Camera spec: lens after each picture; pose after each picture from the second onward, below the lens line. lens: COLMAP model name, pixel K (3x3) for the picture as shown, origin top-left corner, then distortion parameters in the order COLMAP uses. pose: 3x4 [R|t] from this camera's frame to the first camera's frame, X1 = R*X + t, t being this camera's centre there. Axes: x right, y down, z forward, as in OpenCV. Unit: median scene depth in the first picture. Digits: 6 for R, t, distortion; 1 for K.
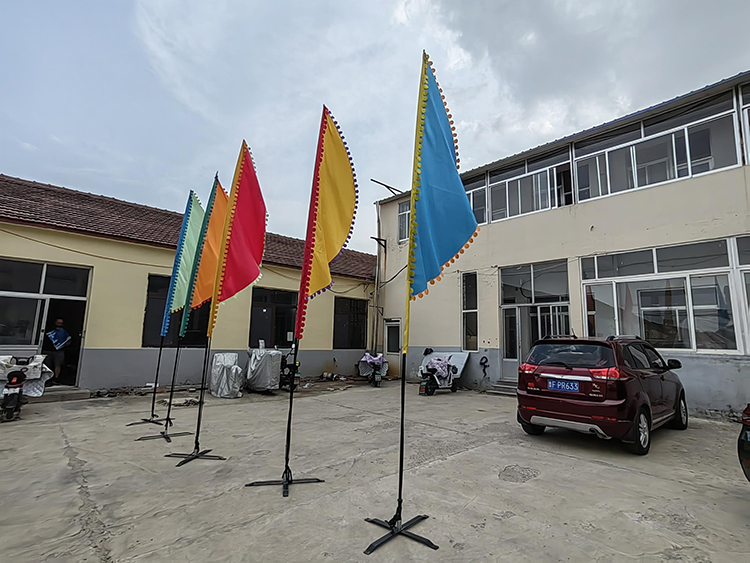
lens RADIAL K [[393.7, 0, 376.7], [0, 393.7, 278.8], [0, 0, 1]] dist [0.001318, 0.000927]
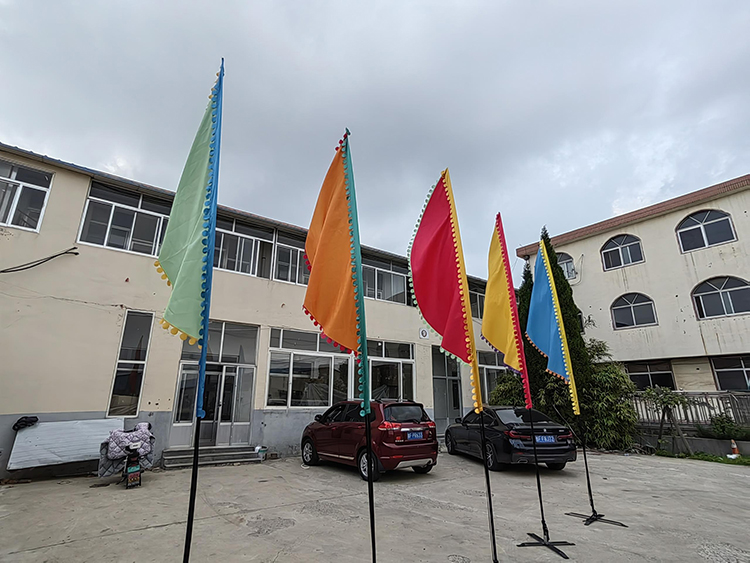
lens RADIAL K [[393.7, 0, 374.9], [0, 393.7, 281.3], [0, 0, 1]] dist [0.001318, 0.000927]
pose [[0.082655, 0.272714, 0.958538, -0.564876], [-0.157908, 0.953262, -0.257597, 0.063033], [-0.983988, -0.130069, 0.121855, 0.530045]]
